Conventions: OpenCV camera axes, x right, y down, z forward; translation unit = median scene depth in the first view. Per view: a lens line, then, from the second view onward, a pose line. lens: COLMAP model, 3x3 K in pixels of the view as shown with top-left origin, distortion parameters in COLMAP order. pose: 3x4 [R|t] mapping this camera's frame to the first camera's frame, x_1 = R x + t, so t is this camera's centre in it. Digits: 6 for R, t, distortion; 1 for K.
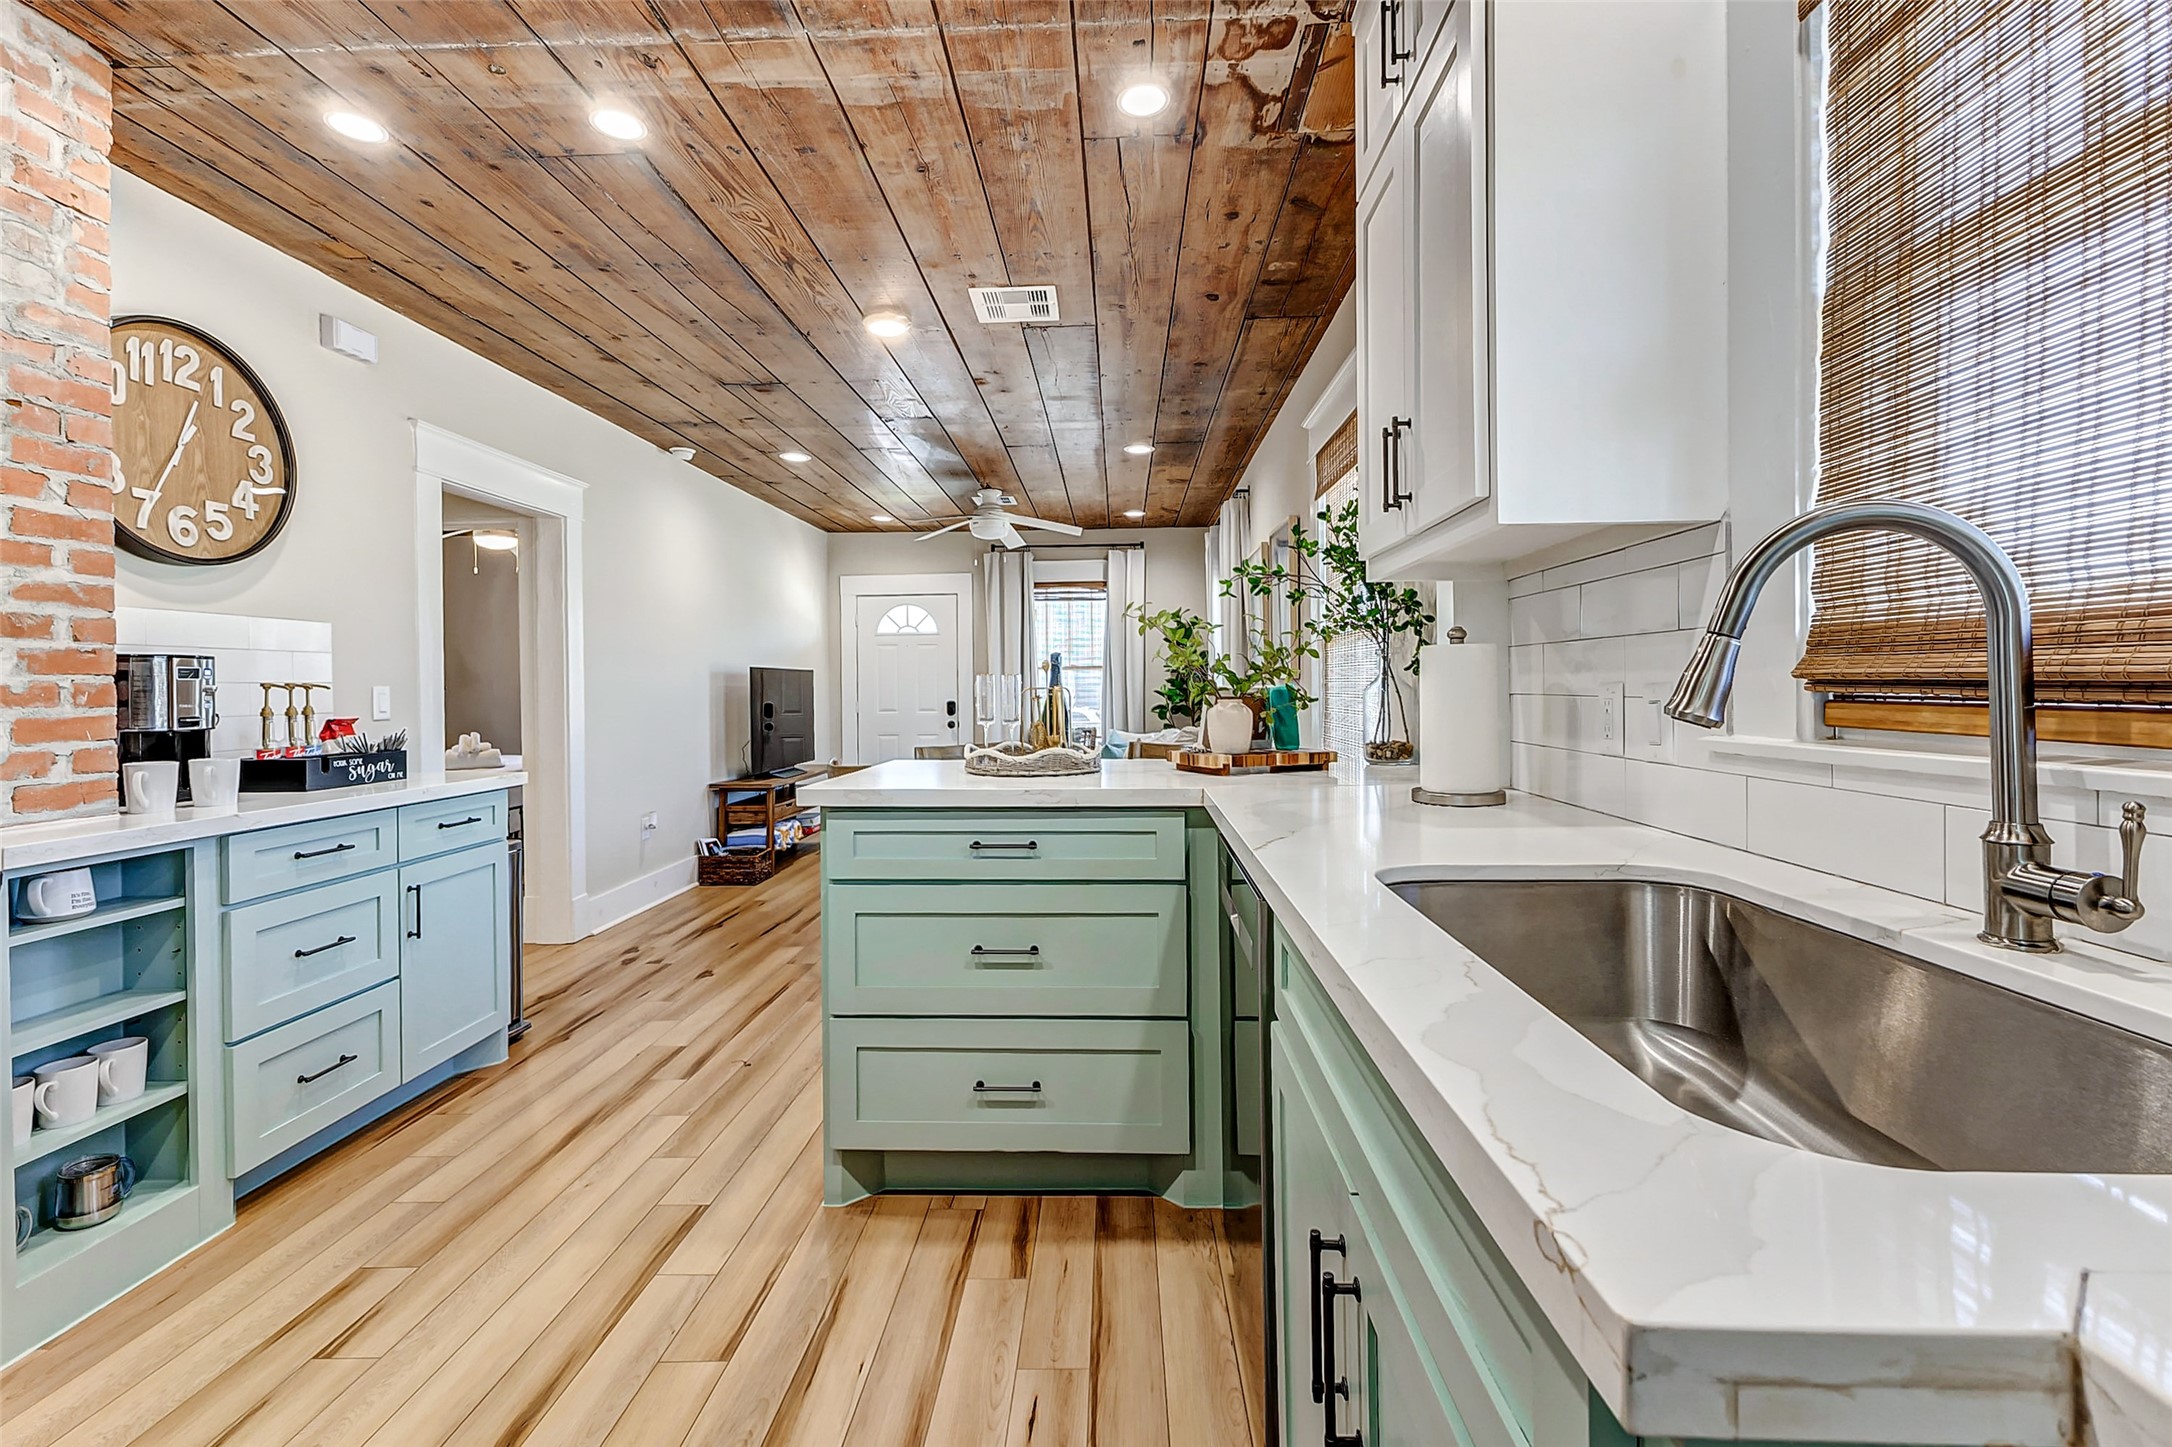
lens RADIAL K [[937.3, 0, 1082.7], [0, 937.3, 685.0], [0, 0, 1]] dist [0.000222, -0.000309]
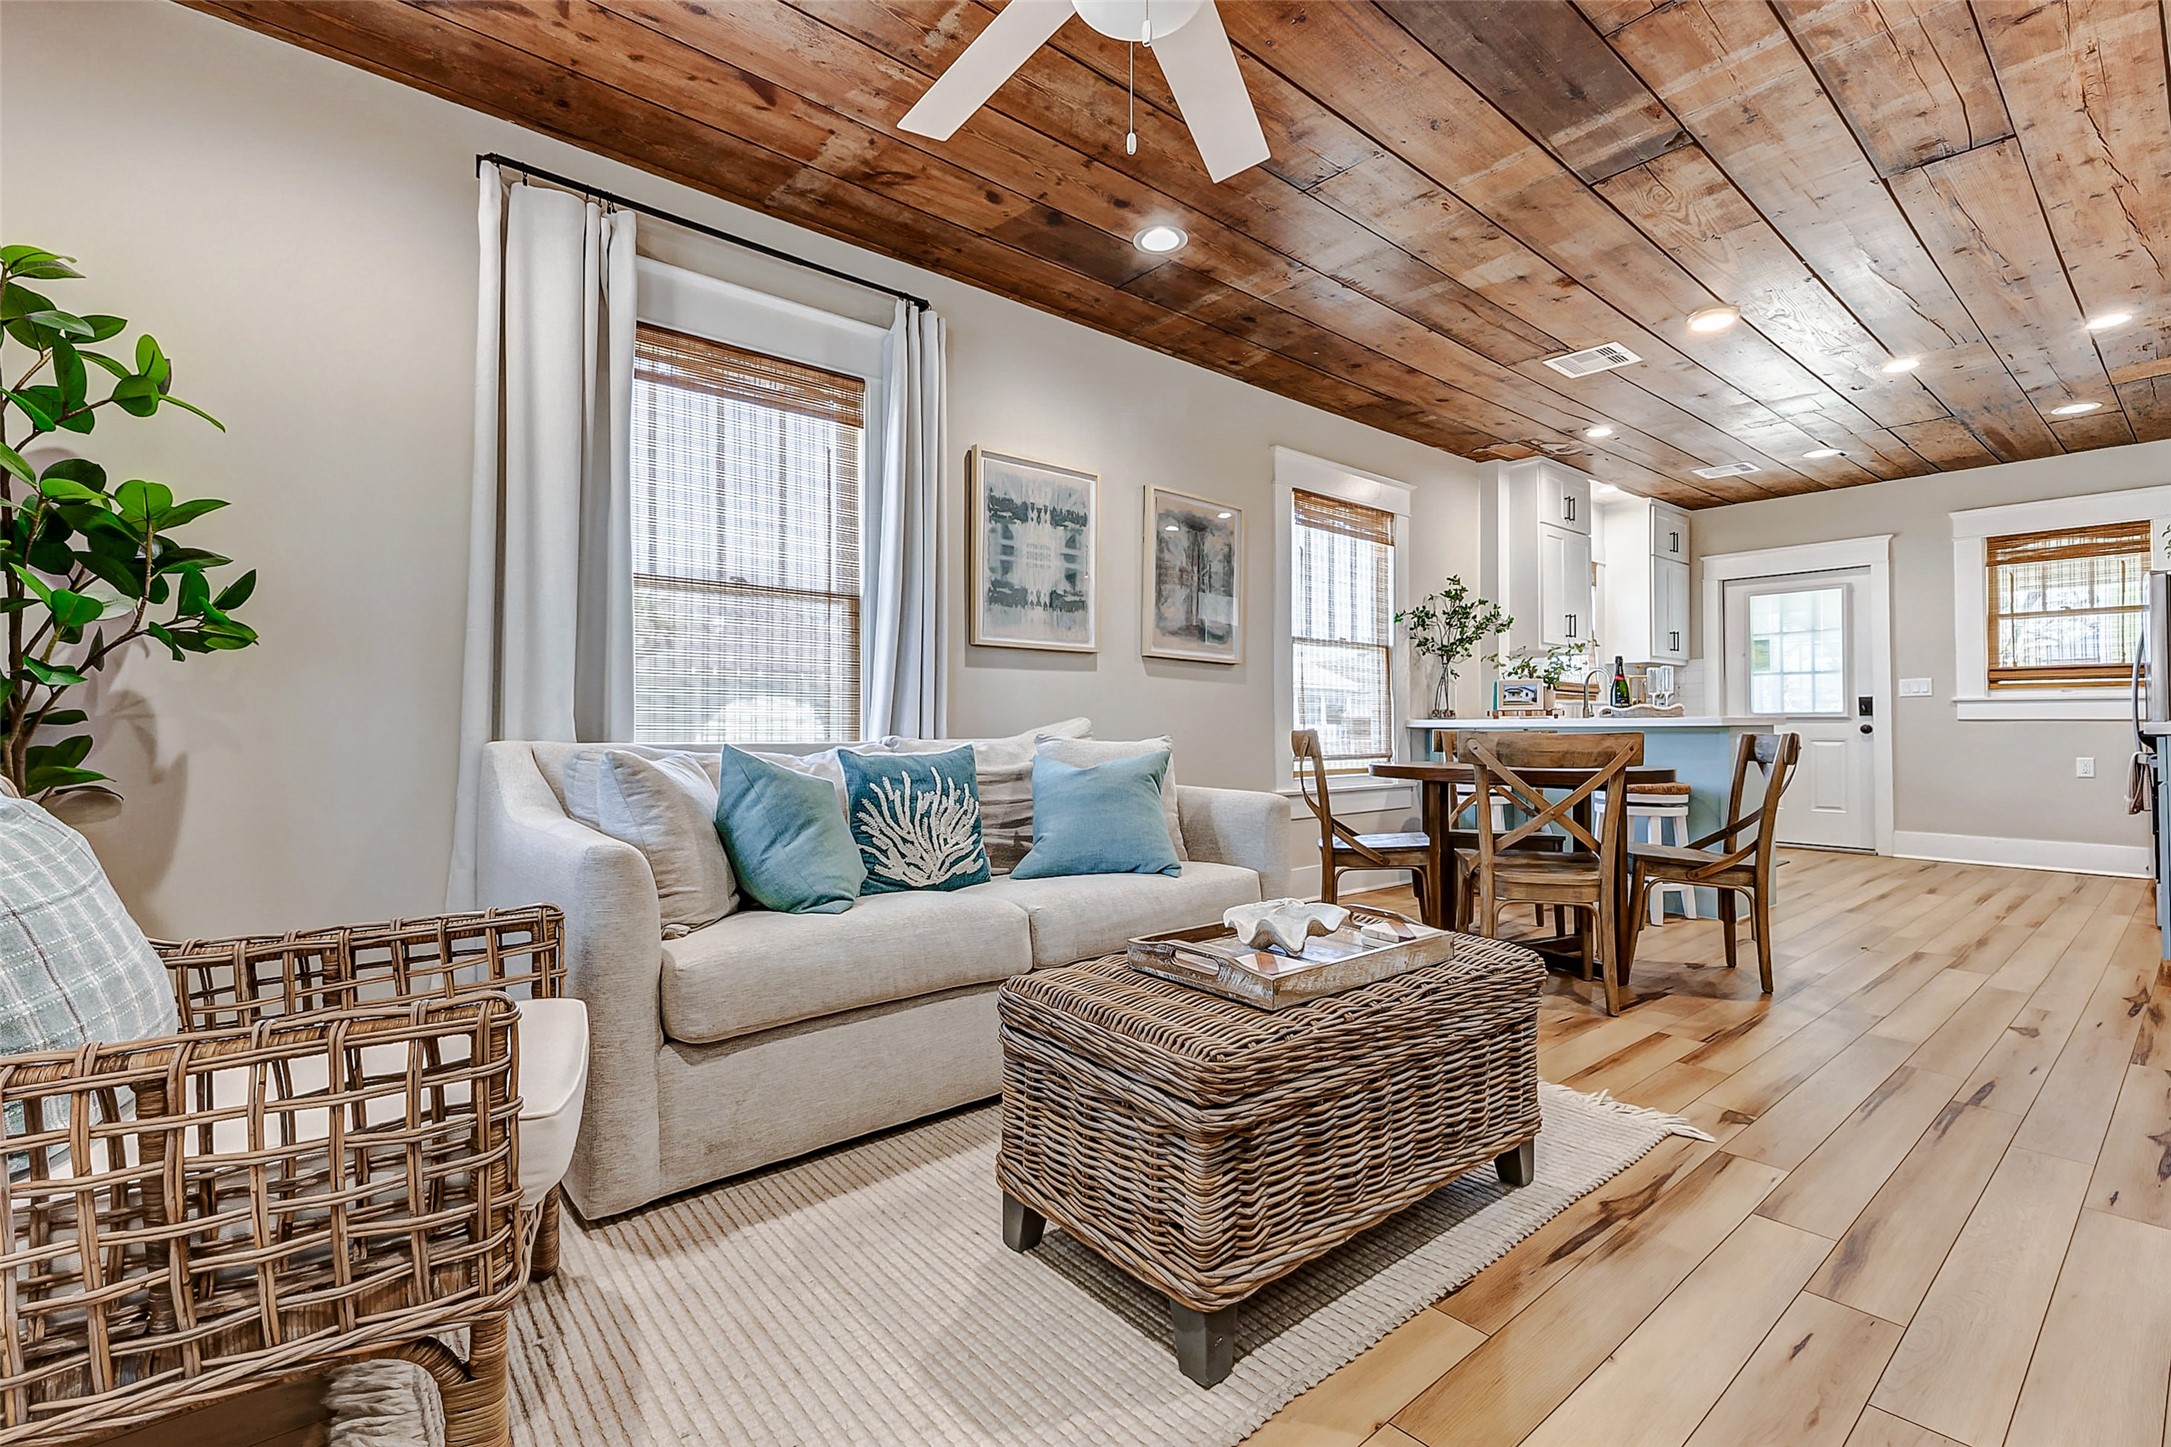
lens RADIAL K [[940.2, 0, 1081.3], [0, 940.2, 710.2], [0, 0, 1]] dist [0.015493, -0.000131]
pose [[-0.658188, 0.027975, 0.752334, -0.779237], [0.005036, 0.999451, -0.032757, 0.136237], [-0.752837, -0.017772, -0.657967, 3.233492]]
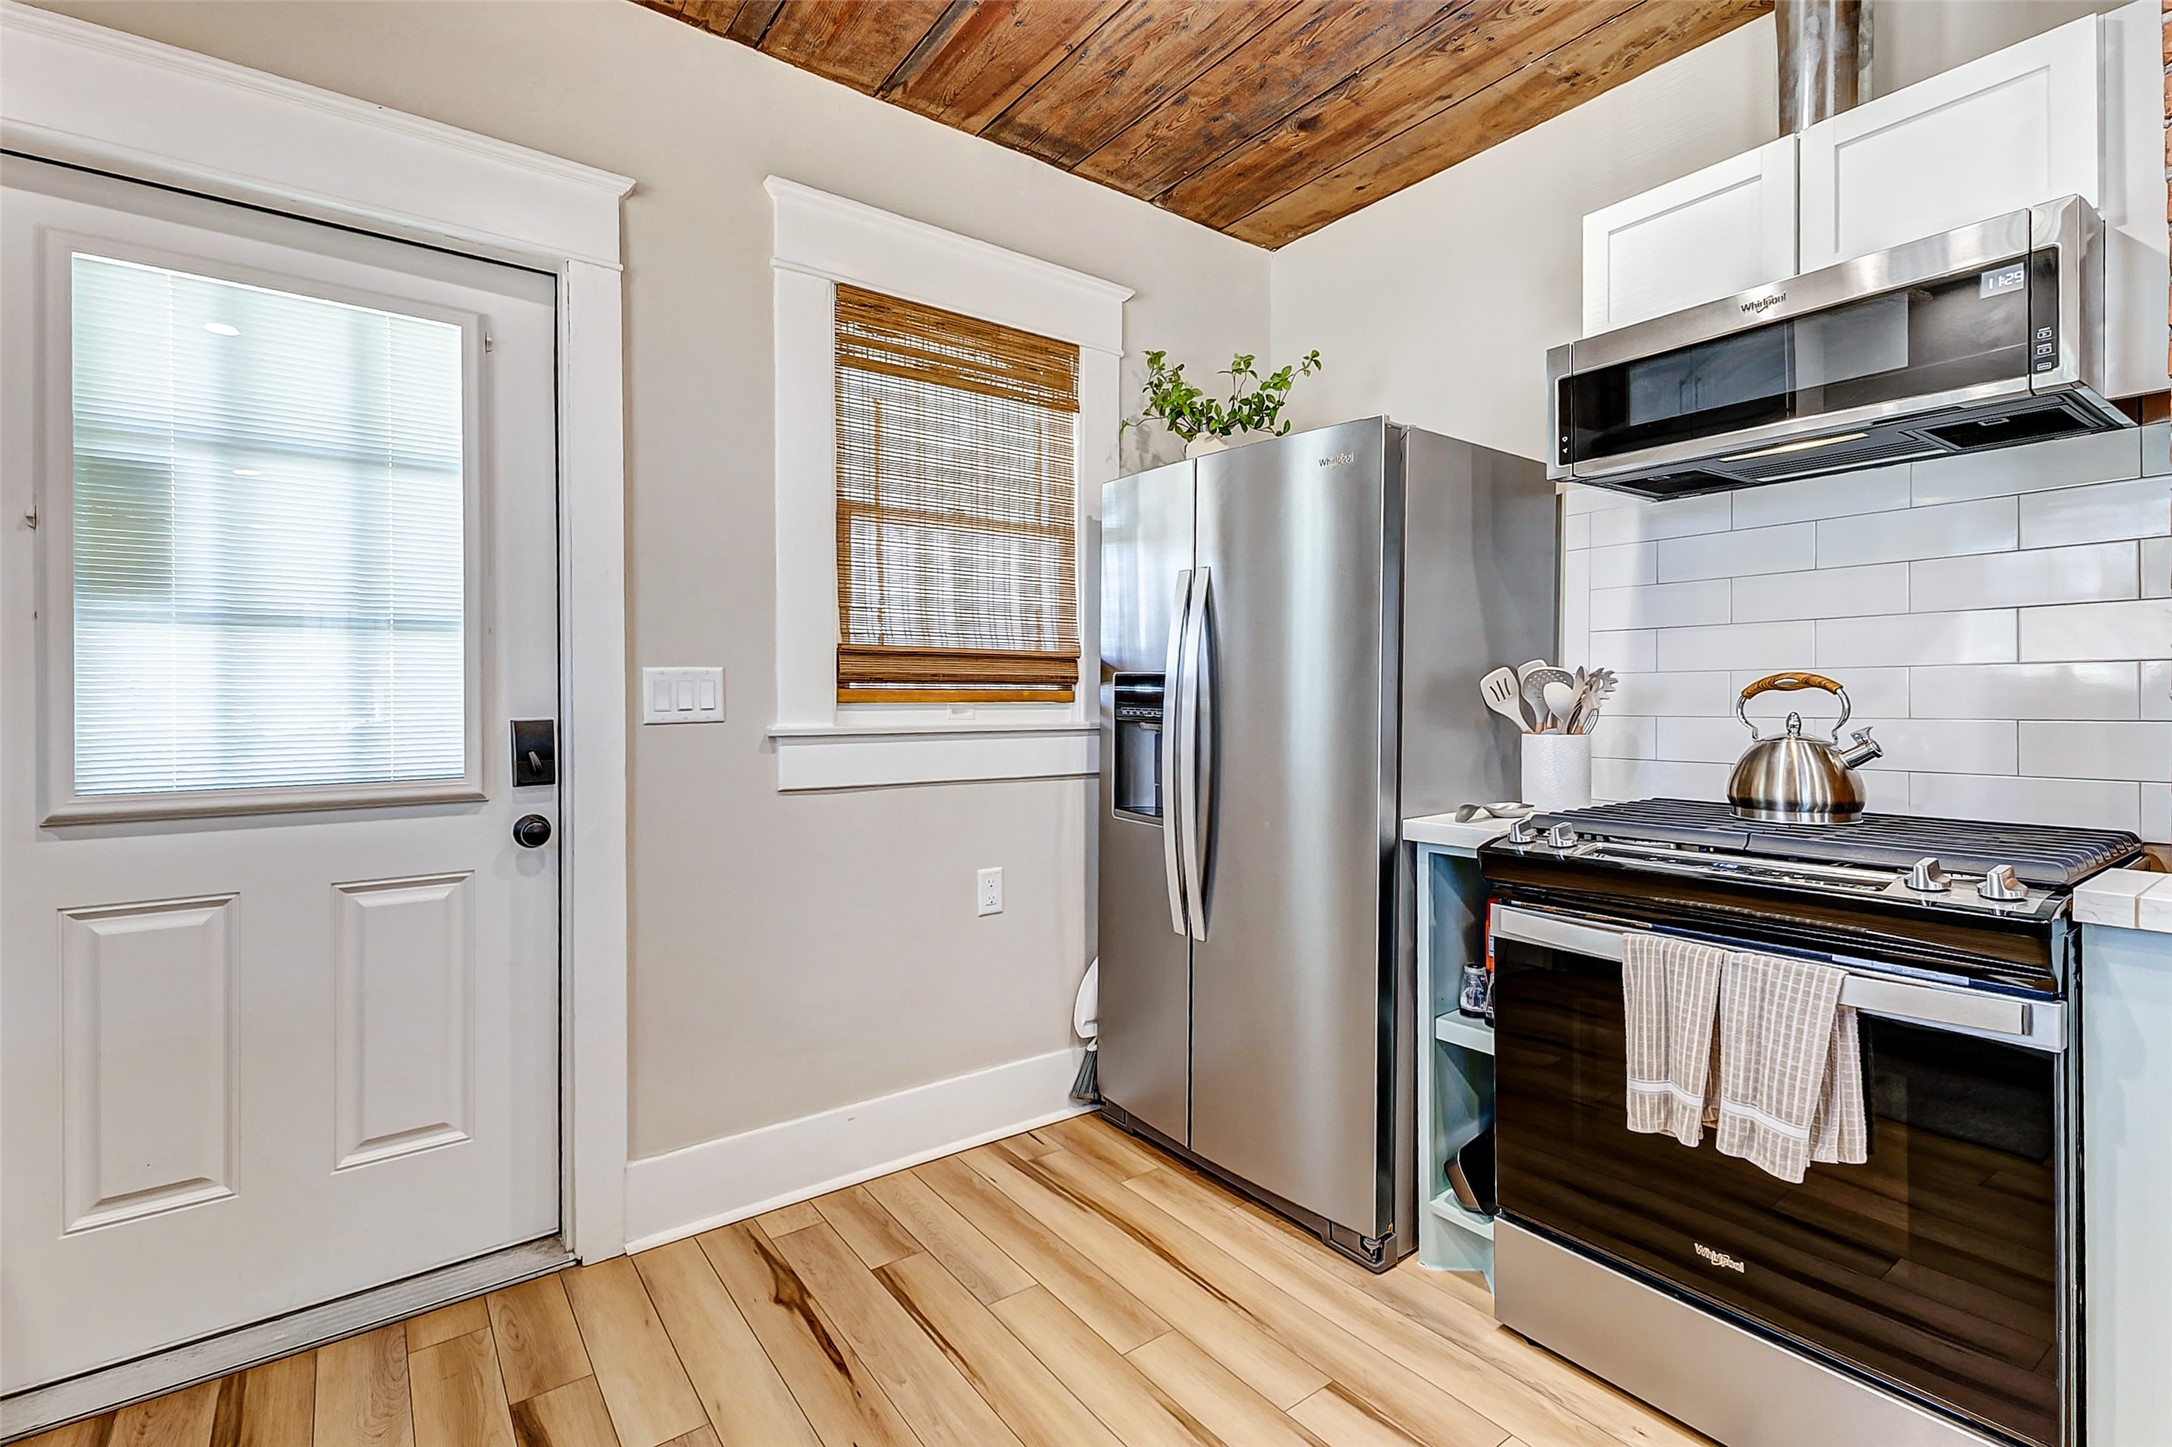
lens RADIAL K [[983.8, 0, 1090.5], [0, 983.8, 699.0], [0, 0, 1]] dist [-0.001014, -0.000277]
pose [[-0.779289, 0.017992, -0.626407, -0.078667], [0.017880, 0.999819, 0.006473, 0.008775], [0.626410, -0.006156, -0.779470, 0.748730]]
